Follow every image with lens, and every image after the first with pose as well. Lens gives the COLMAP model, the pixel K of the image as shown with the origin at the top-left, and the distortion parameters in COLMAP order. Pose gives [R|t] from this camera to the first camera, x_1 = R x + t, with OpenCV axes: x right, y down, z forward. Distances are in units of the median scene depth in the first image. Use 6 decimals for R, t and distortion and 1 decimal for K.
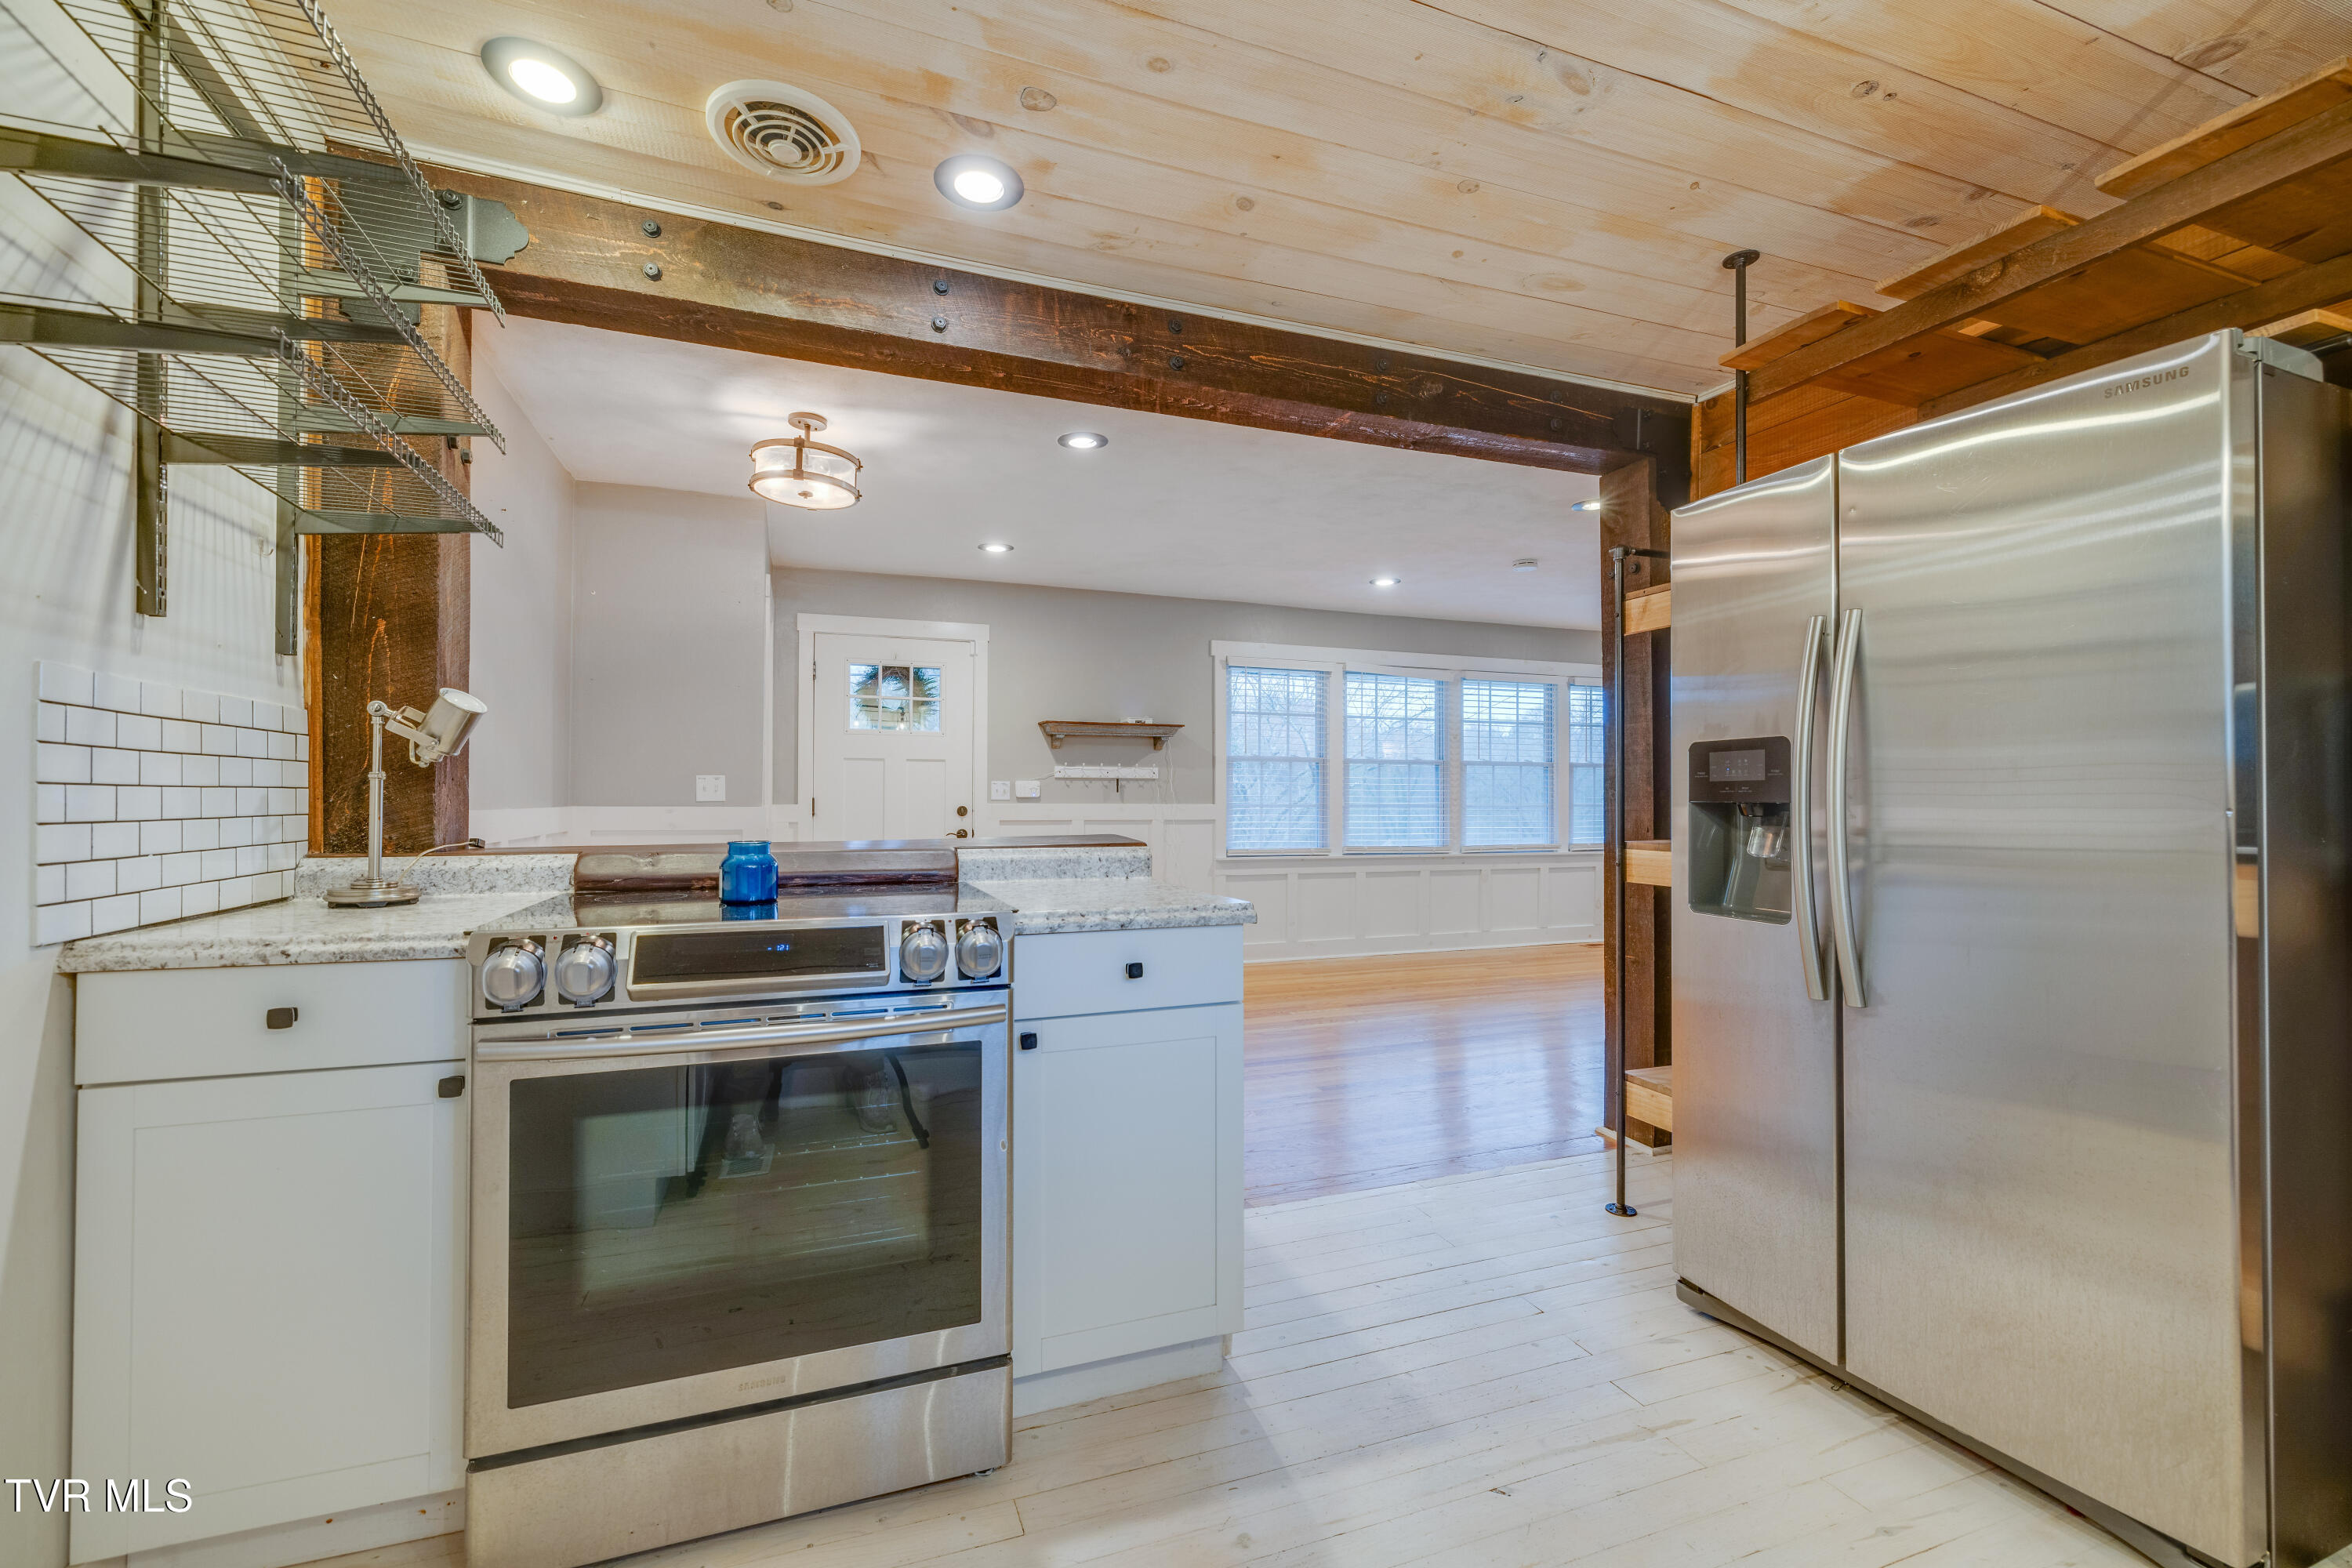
lens RADIAL K [[976.2, 0, 1166.0], [0, 976.2, 791.3], [0, 0, 1]] dist [-0.000240, 0.000722]
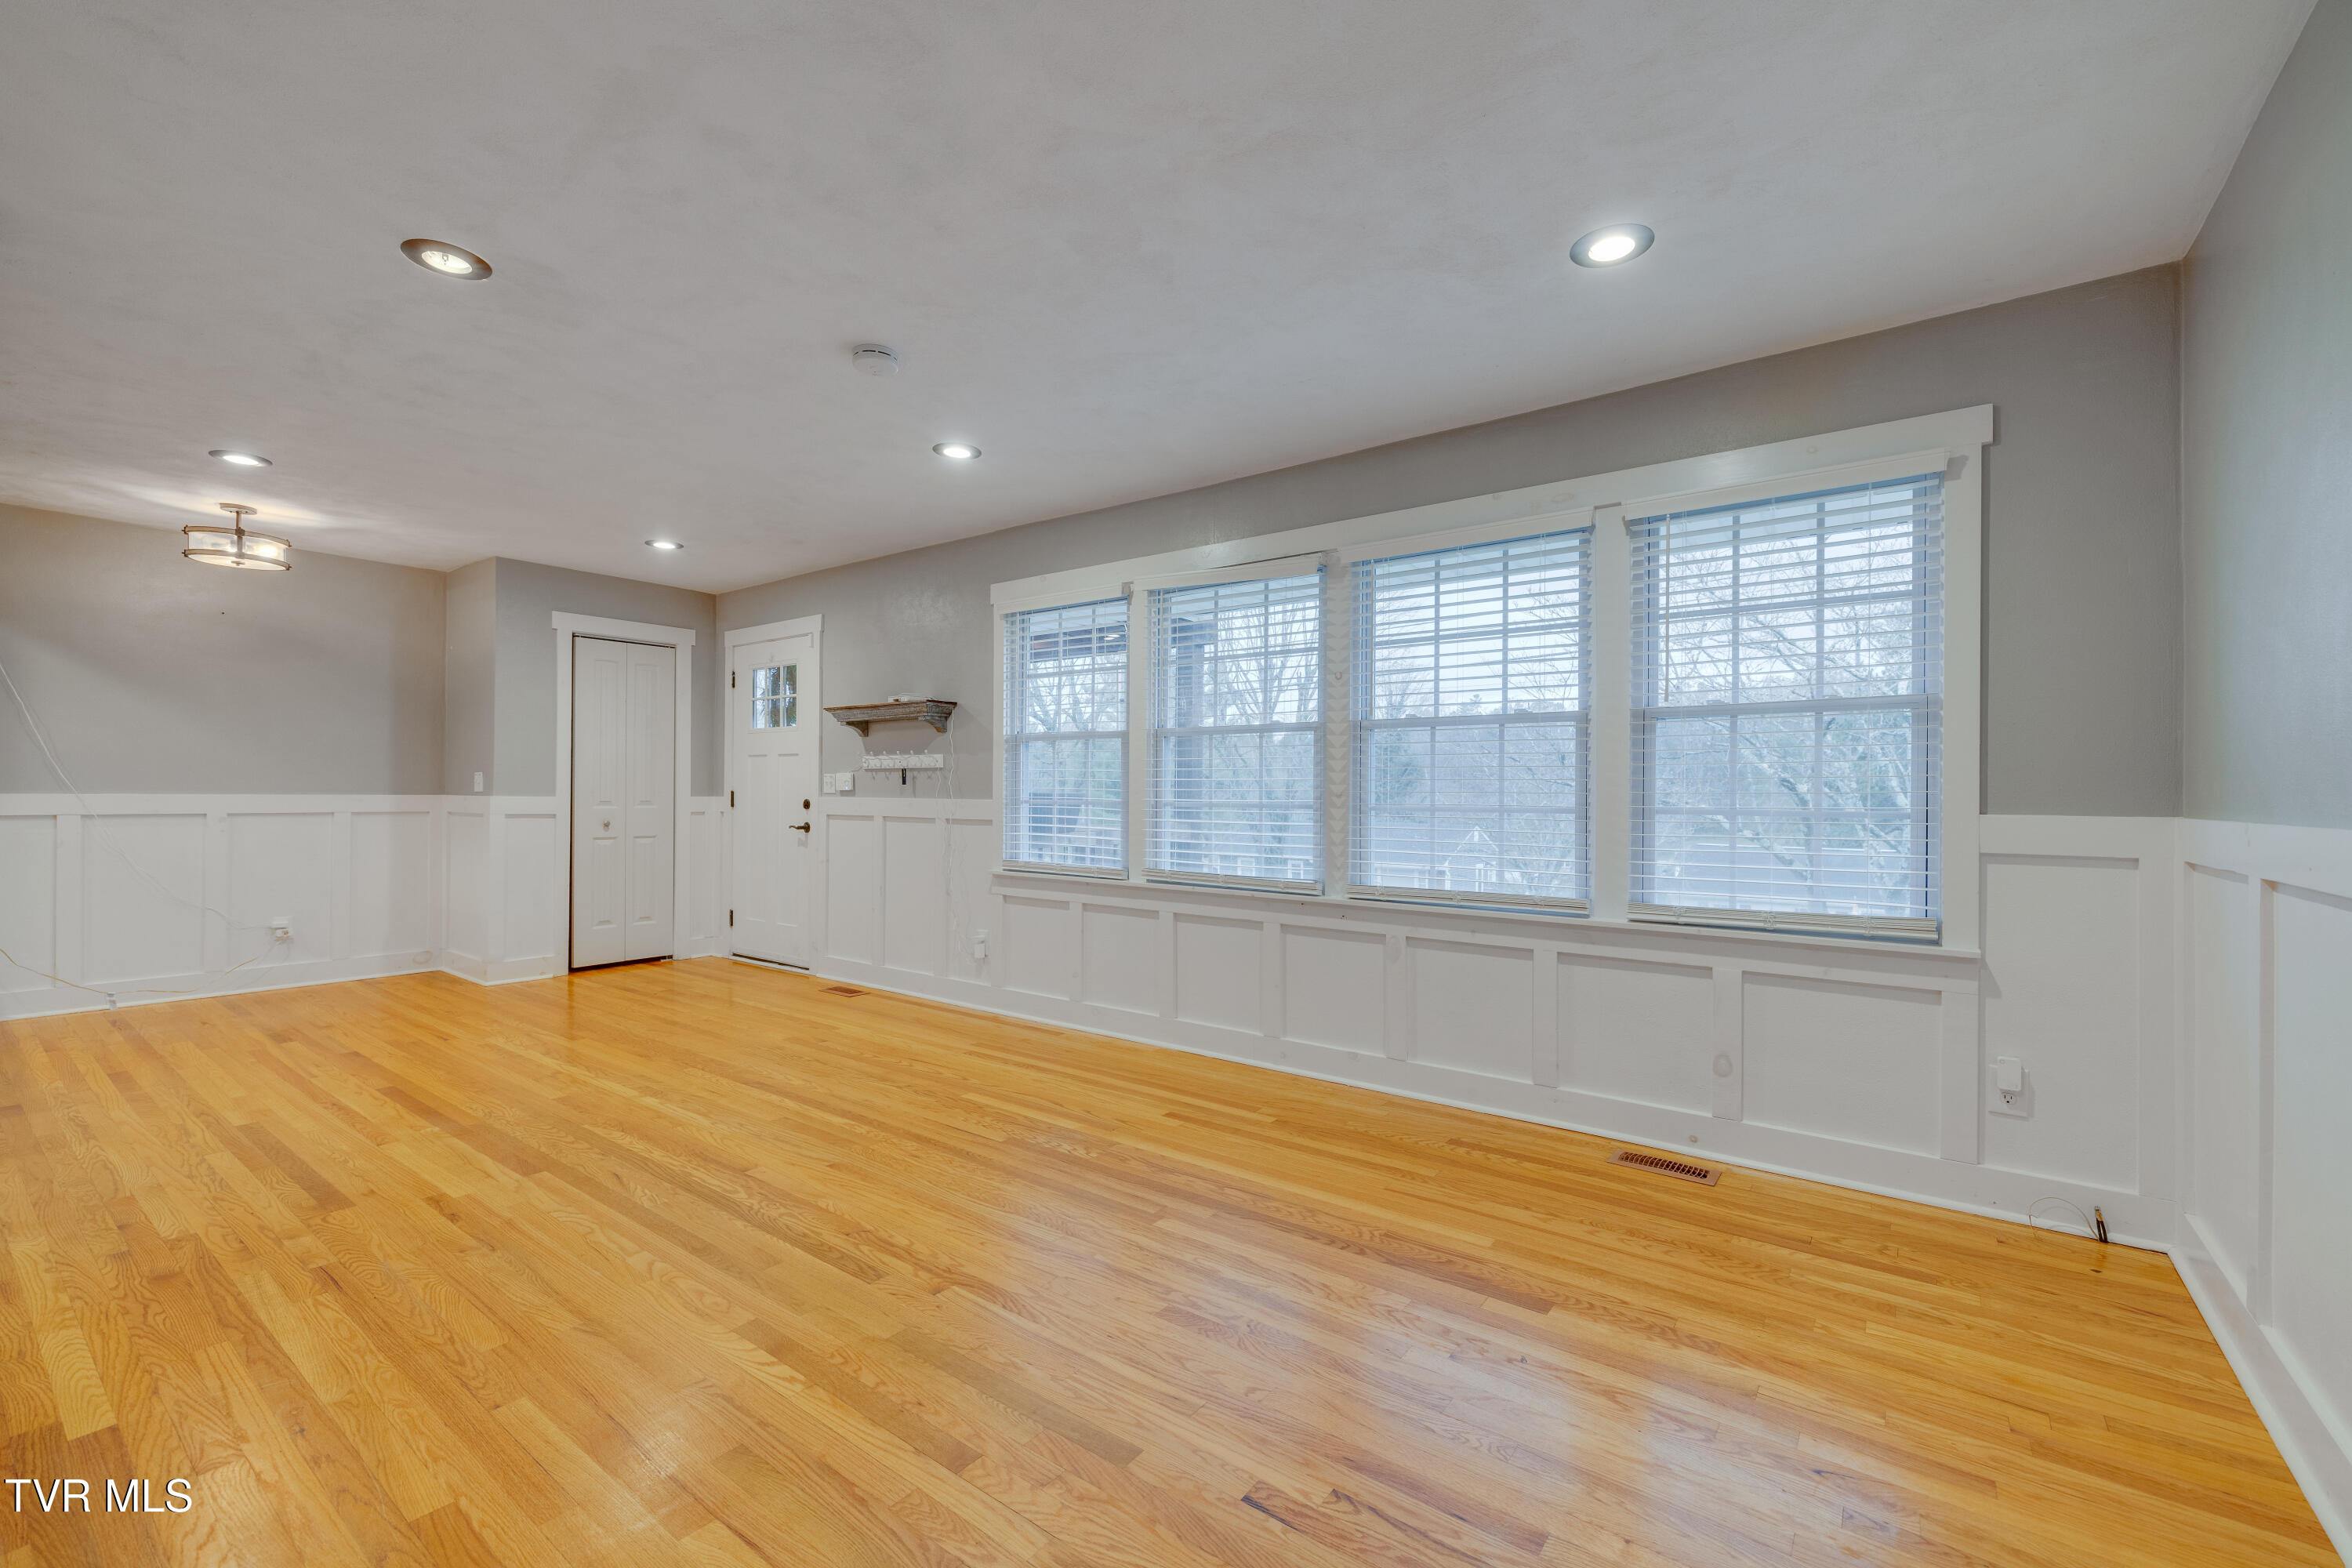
lens RADIAL K [[977.3, 0, 1169.3], [0, 977.3, 791.0], [0, 0, 1]] dist [0.000669, 0.000004]
pose [[0.538803, -0.001944, -0.842430, 1.509175], [-0.000269, 0.999997, -0.002480, 0.016198], [0.842432, 0.001563, 0.538800, 1.392466]]
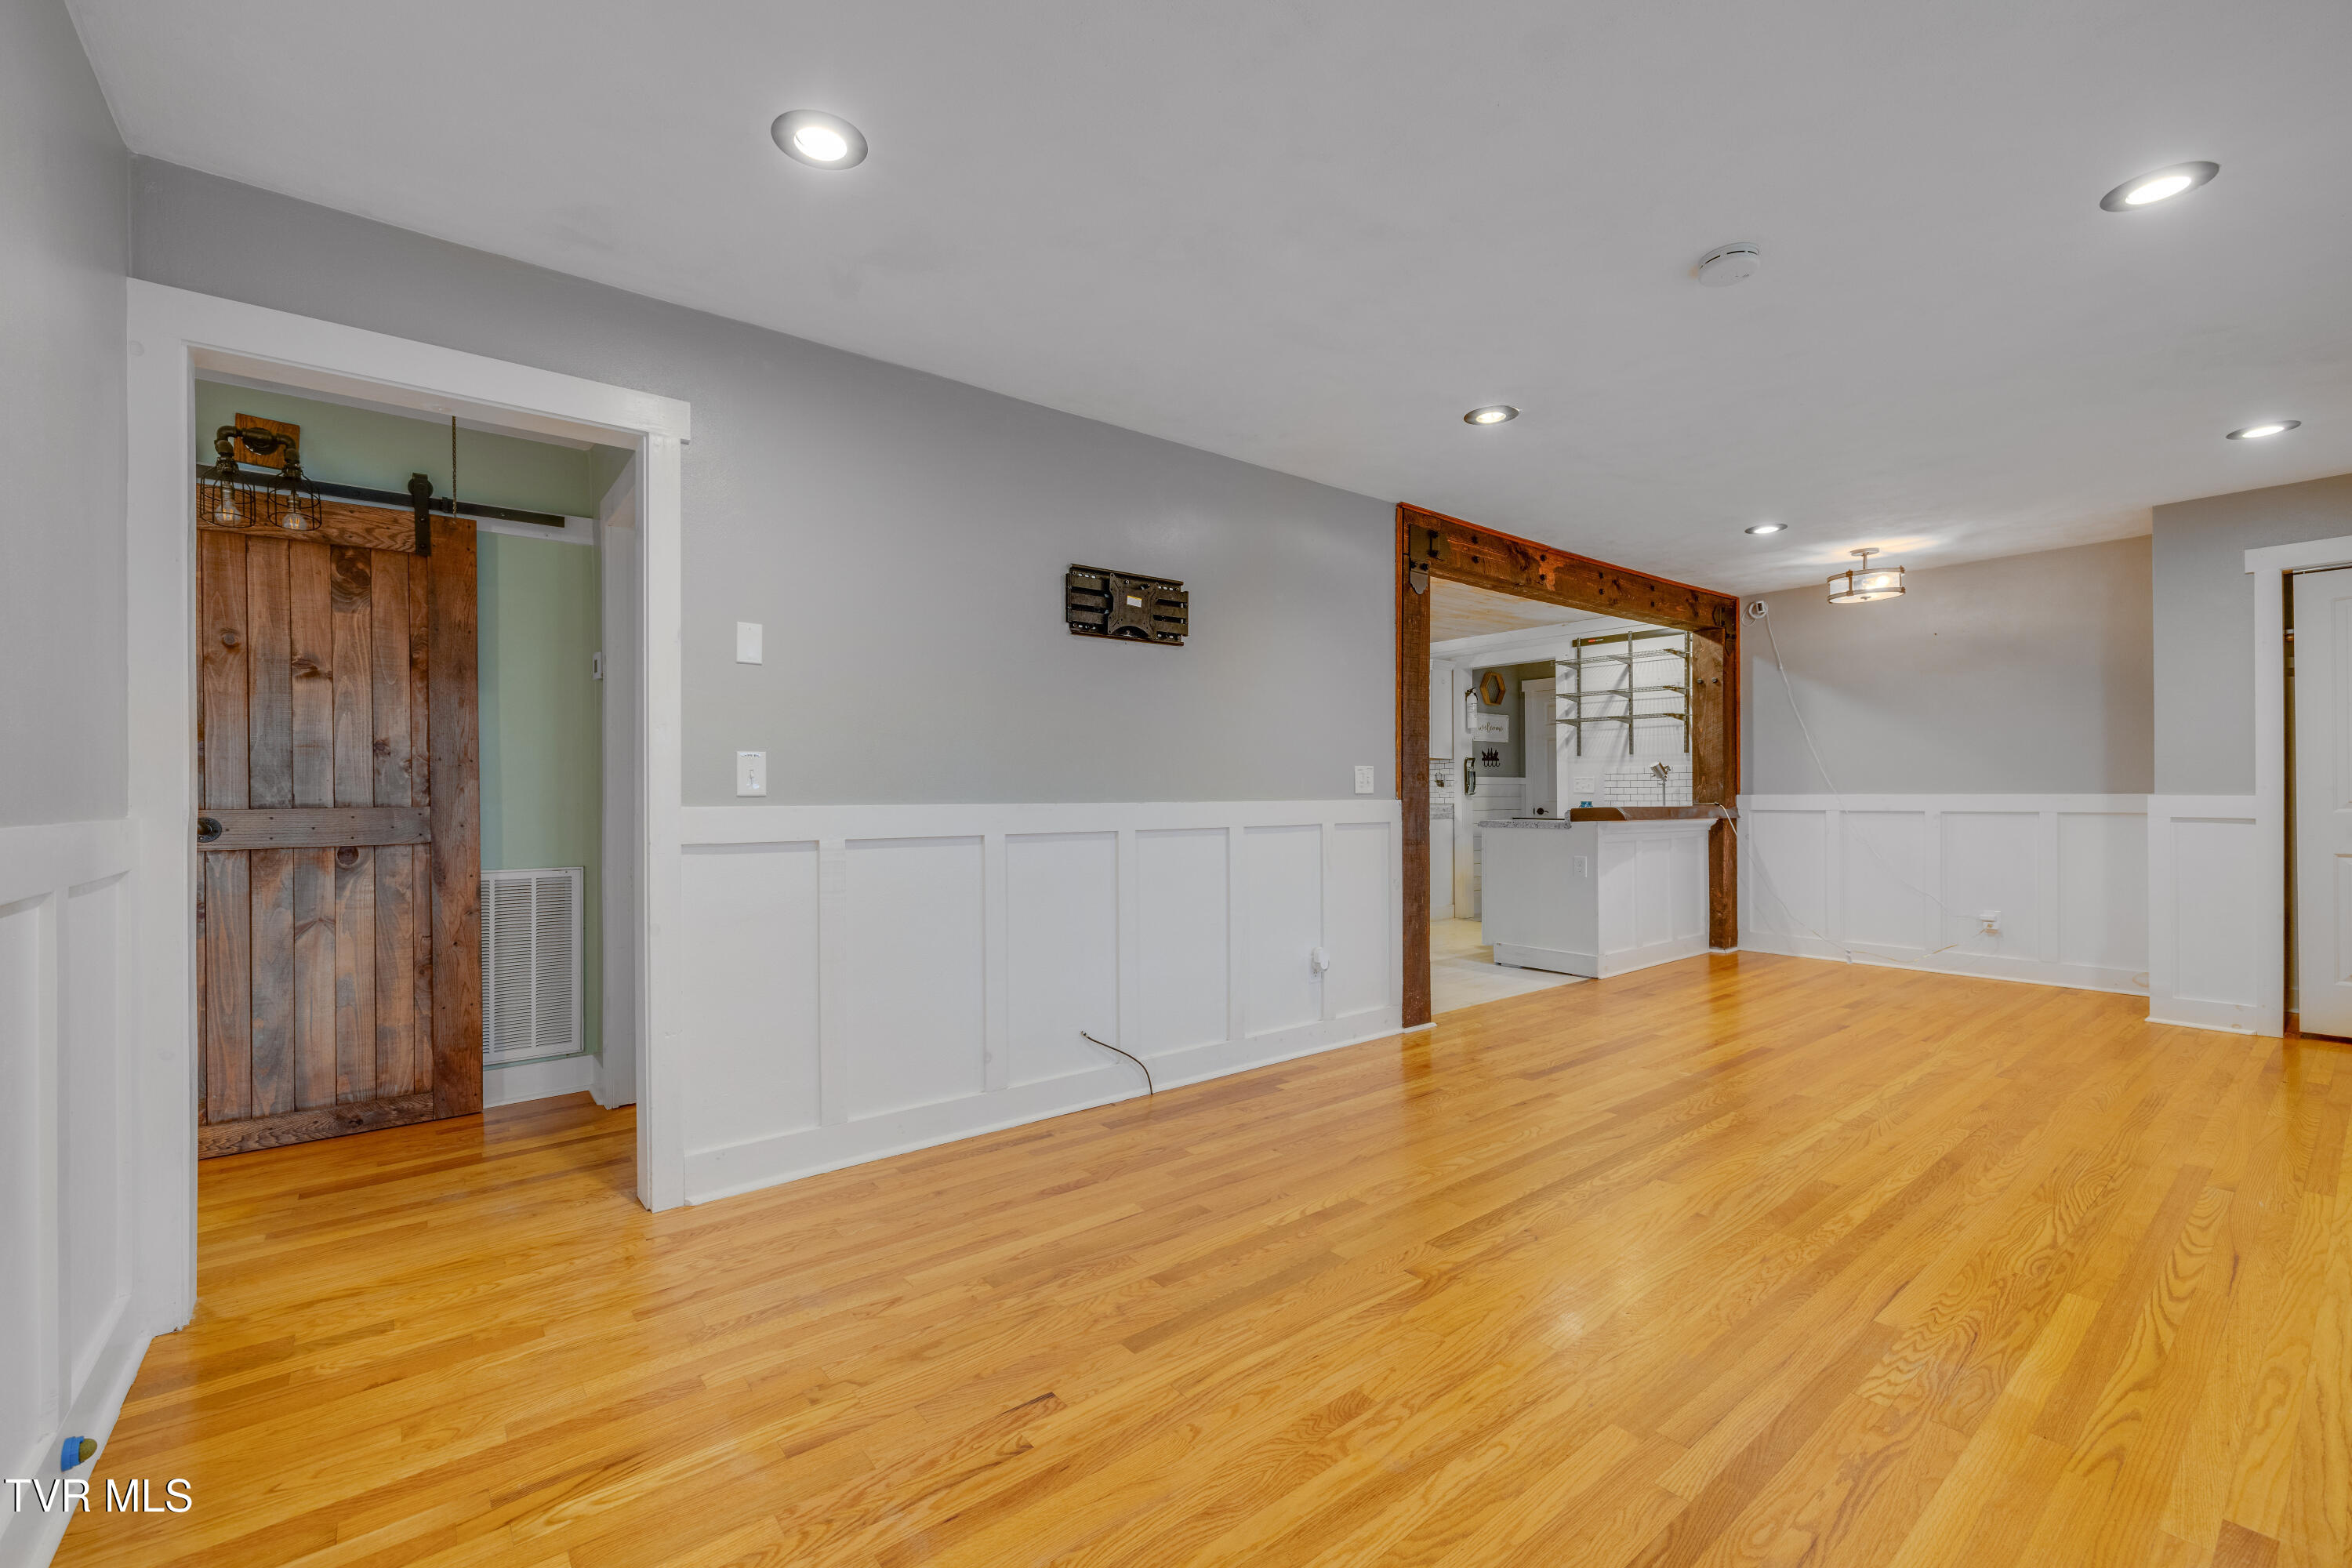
lens RADIAL K [[977.3, 0, 1169.3], [0, 977.3, 791.0], [0, 0, 1]] dist [0.000669, 0.000004]
pose [[-0.950767, 0.001566, -0.309903, 1.241308], [0.004489, 0.999952, -0.008719, 0.020831], [0.309874, -0.009681, -0.950728, 2.217821]]
